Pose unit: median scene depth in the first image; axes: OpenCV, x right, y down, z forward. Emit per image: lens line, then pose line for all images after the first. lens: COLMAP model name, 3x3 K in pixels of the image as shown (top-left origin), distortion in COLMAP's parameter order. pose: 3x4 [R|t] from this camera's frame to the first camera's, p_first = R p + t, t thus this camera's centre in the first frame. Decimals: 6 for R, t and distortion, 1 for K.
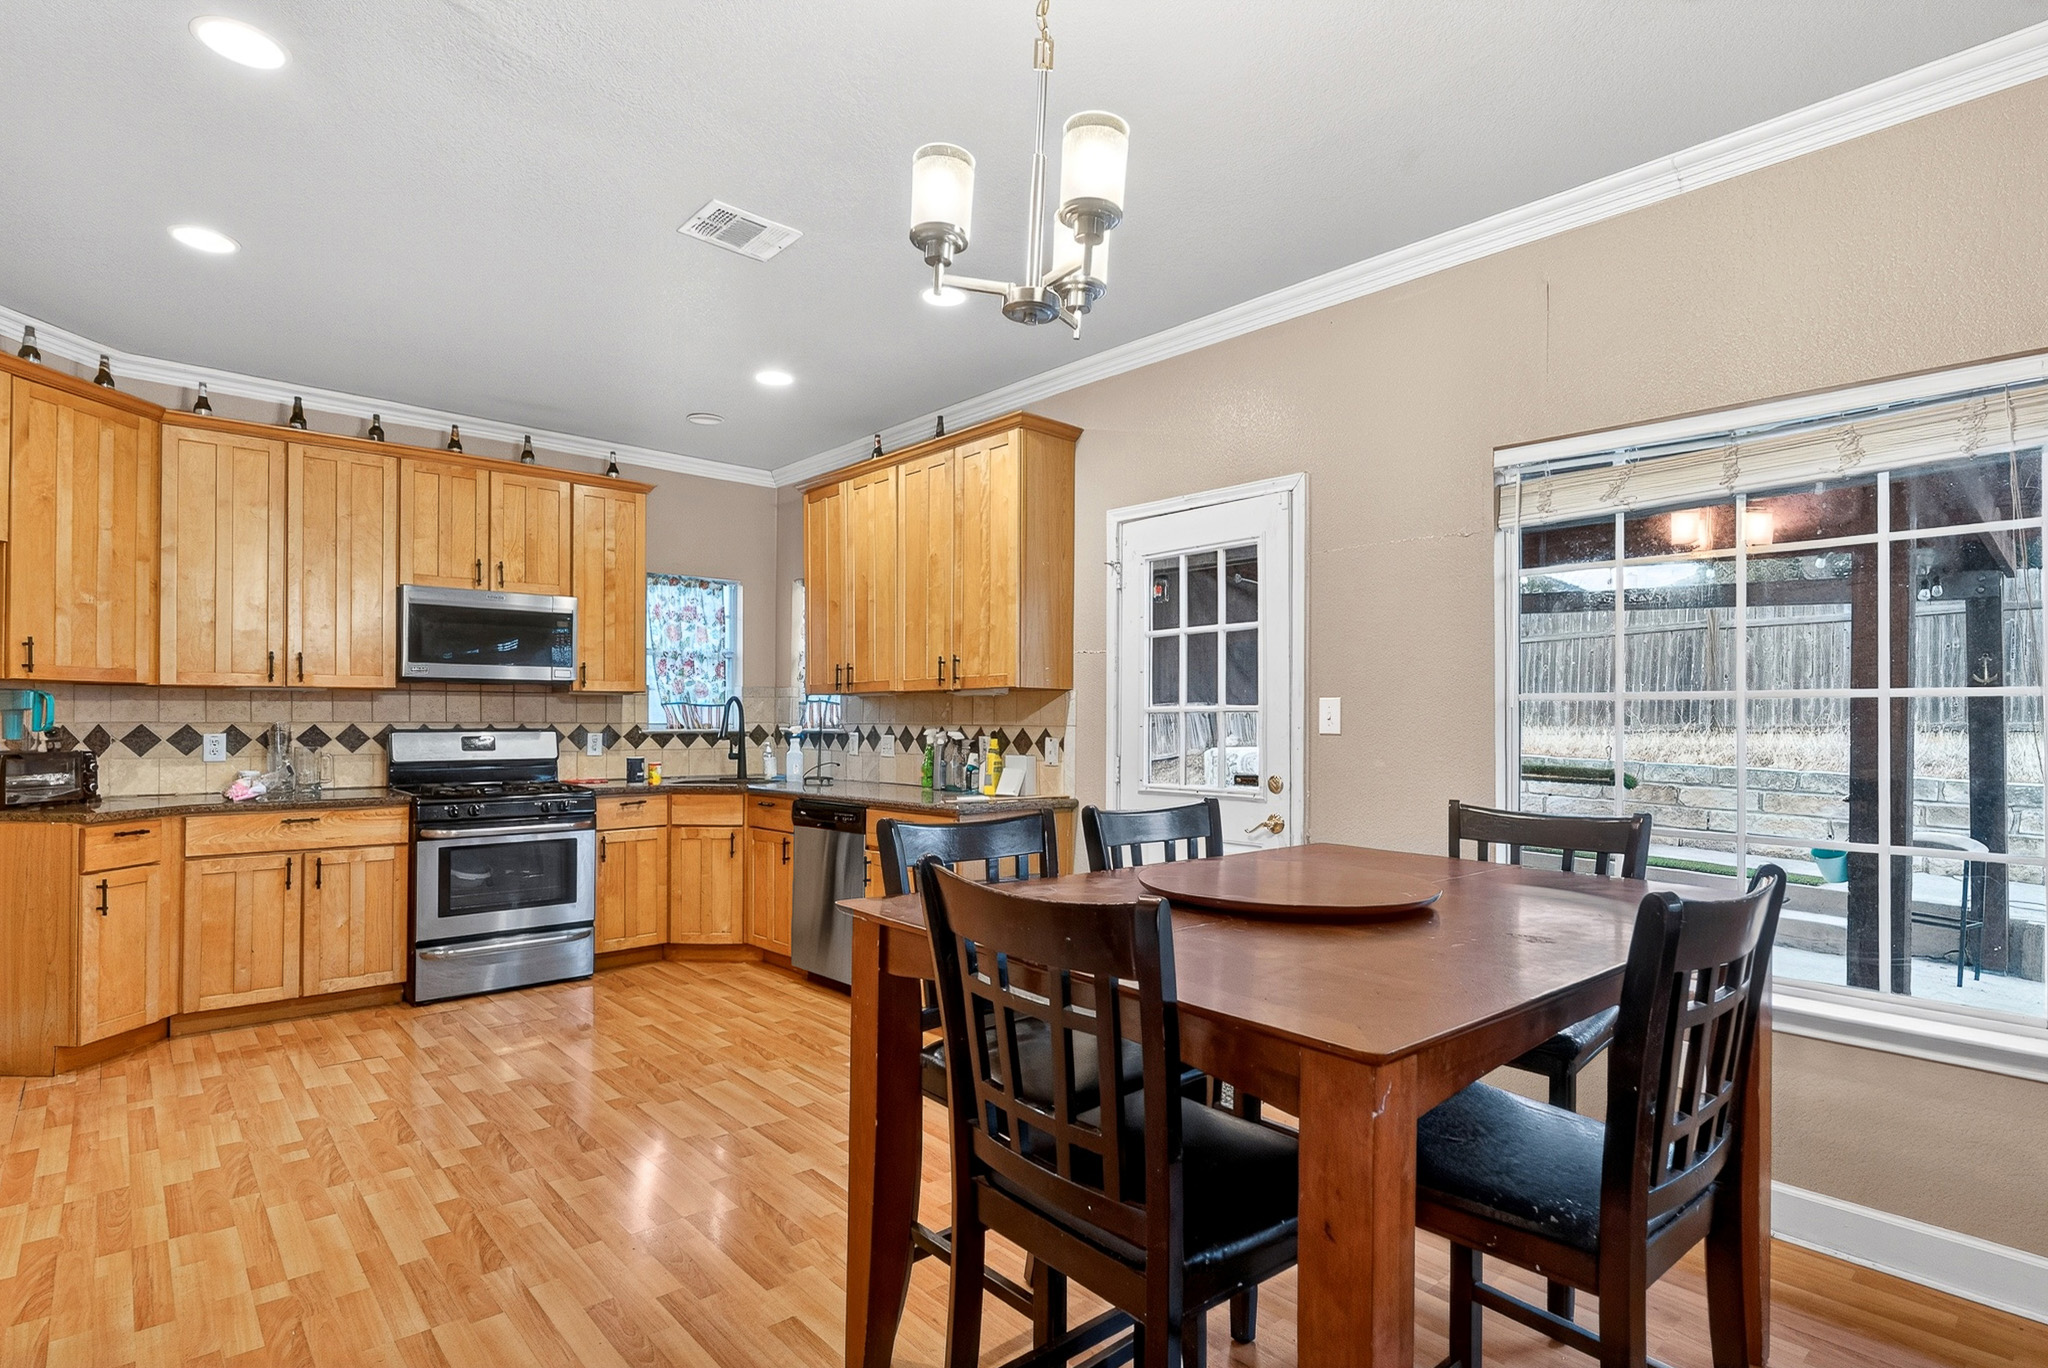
lens RADIAL K [[1039.0, 0, 1024.7], [0, 1039.0, 737.1], [0, 0, 1]] dist [-0.000970, 0.000020]
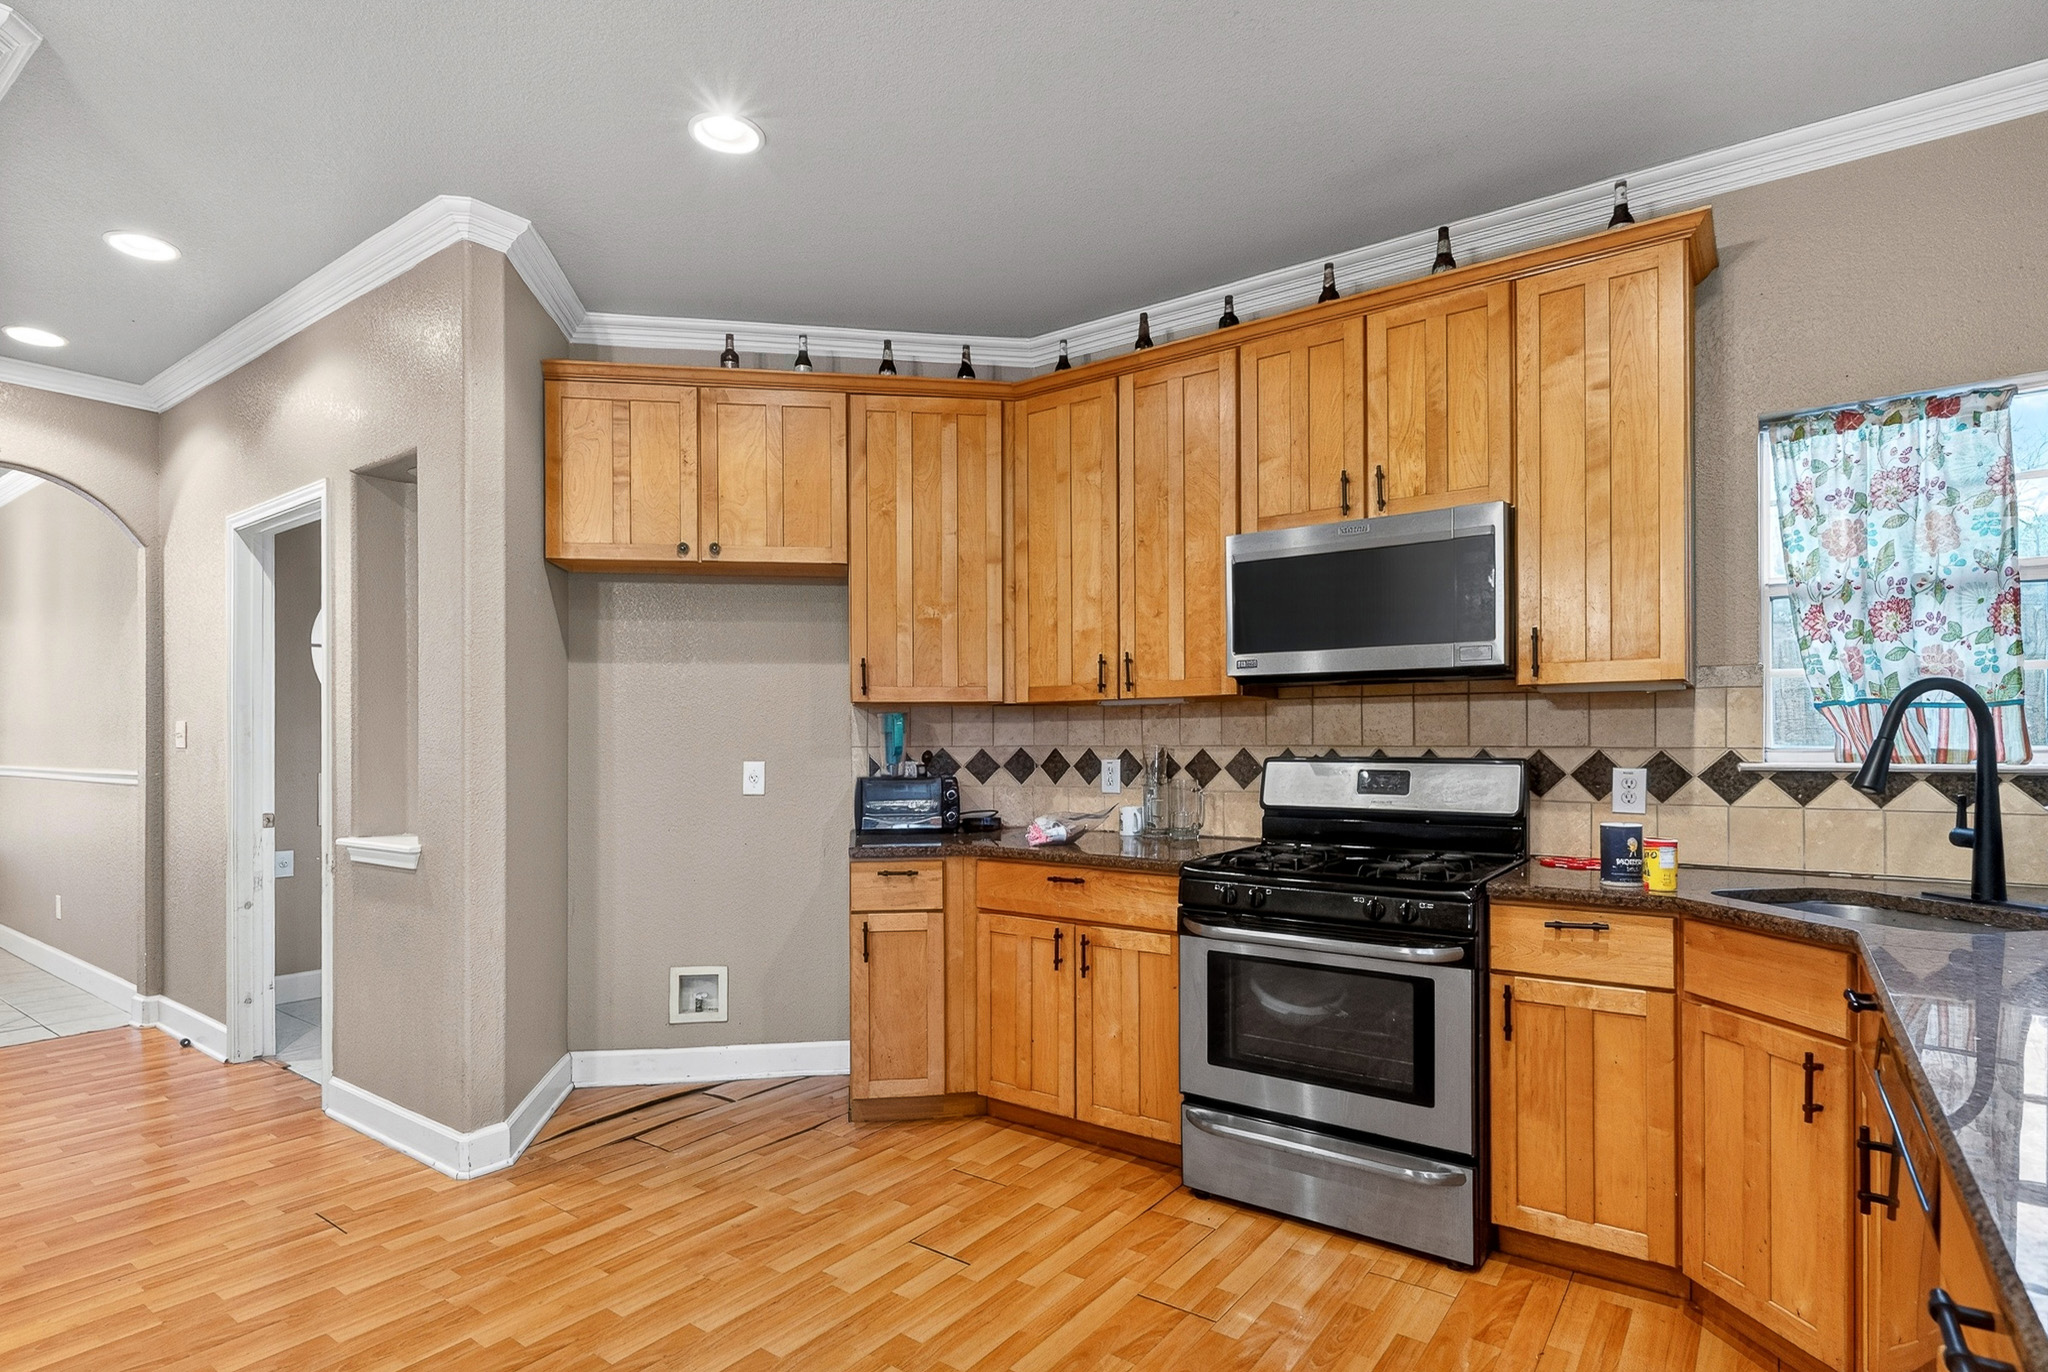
lens RADIAL K [[1039.0, 0, 1024.7], [0, 1039.0, 739.1], [0, 0, 1]] dist [-0.000970, 0.000020]
pose [[0.207095, -0.004351, -0.978311, 0.016974], [-0.013376, 0.999884, -0.007279, -0.012436], [0.978229, 0.014593, 0.207013, 0.746250]]
